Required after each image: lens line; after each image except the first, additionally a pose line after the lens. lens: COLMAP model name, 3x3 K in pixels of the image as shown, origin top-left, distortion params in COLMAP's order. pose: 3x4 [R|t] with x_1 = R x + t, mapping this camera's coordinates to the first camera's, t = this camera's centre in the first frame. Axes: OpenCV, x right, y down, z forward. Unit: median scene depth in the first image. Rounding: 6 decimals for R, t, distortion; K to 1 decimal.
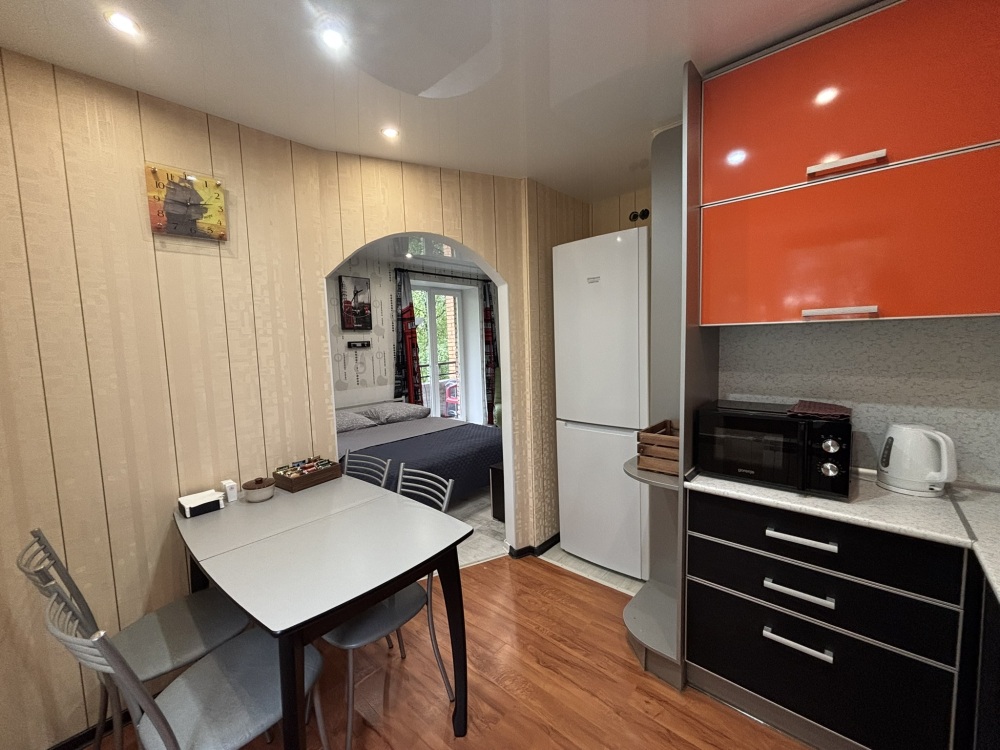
lens RADIAL K [[399.2, 0, 501.6], [0, 399.2, 376.2], [0, 0, 1]] dist [-0.008675, 0.000043]
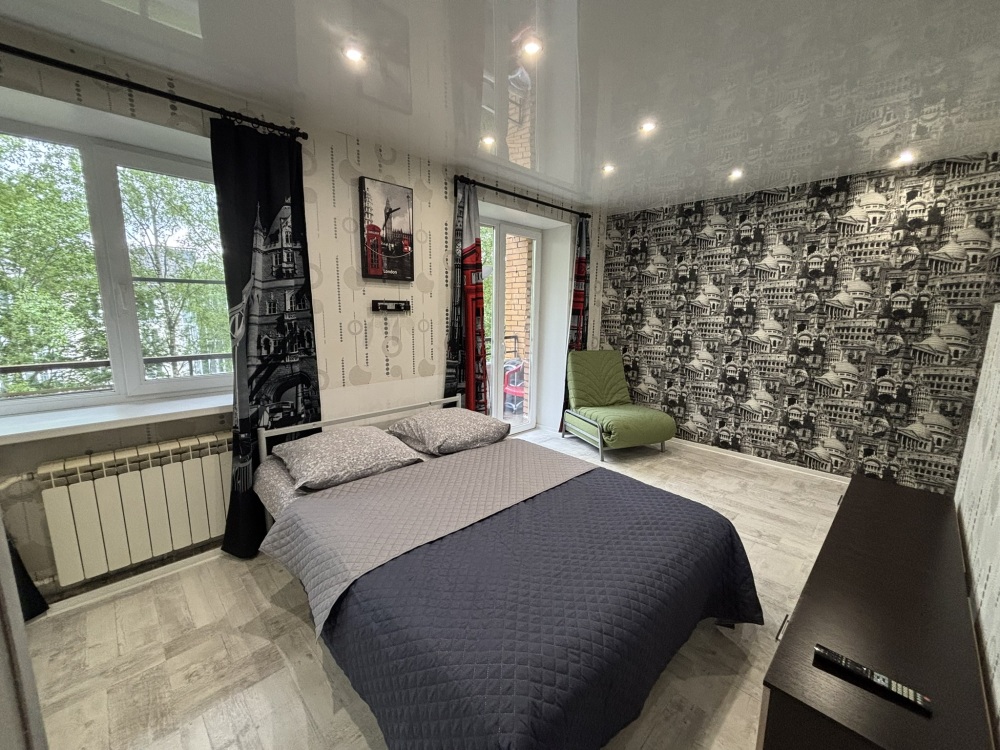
lens RADIAL K [[404.7, 0, 493.6], [0, 404.7, 375.5], [0, 0, 1]] dist [0.008919, 0.000261]
pose [[0.996103, 0.053968, -0.069760, -0.153246], [-0.048686, 0.995971, 0.075311, -0.028531], [0.073543, -0.071622, 0.994717, 0.393567]]
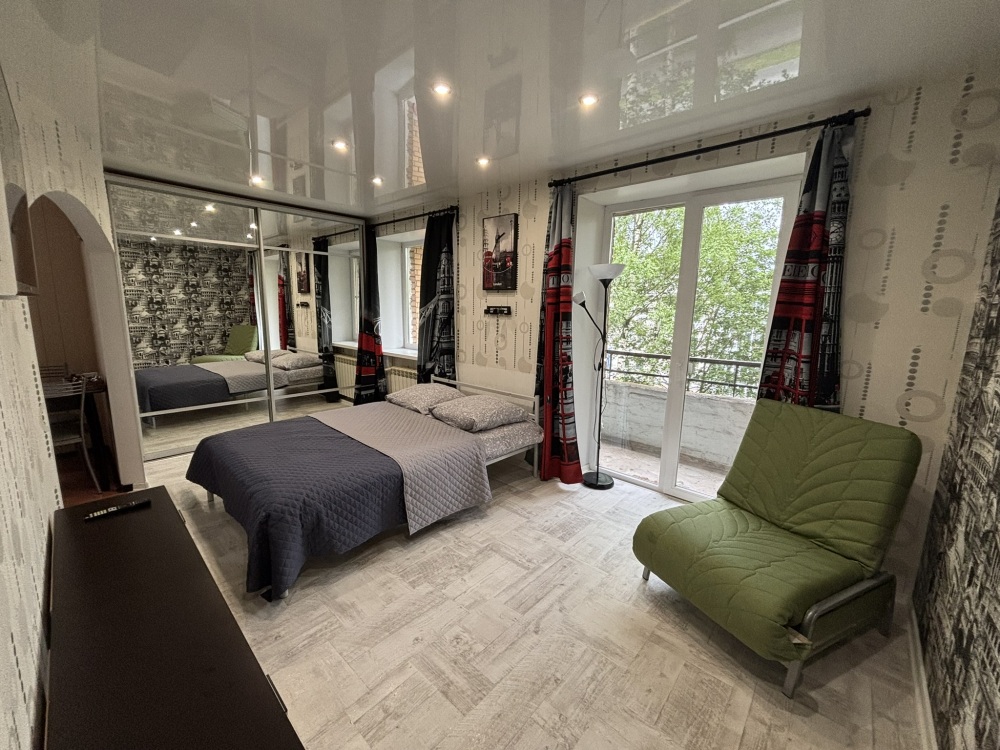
lens RADIAL K [[399.2, 0, 501.6], [0, 399.2, 376.2], [0, 0, 1]] dist [-0.008675, 0.000043]
pose [[-0.019698, 0.197600, -0.980085, 0.369967], [-0.110990, 0.973784, 0.198560, -0.100888], [0.993626, 0.112691, 0.002750, 0.950764]]
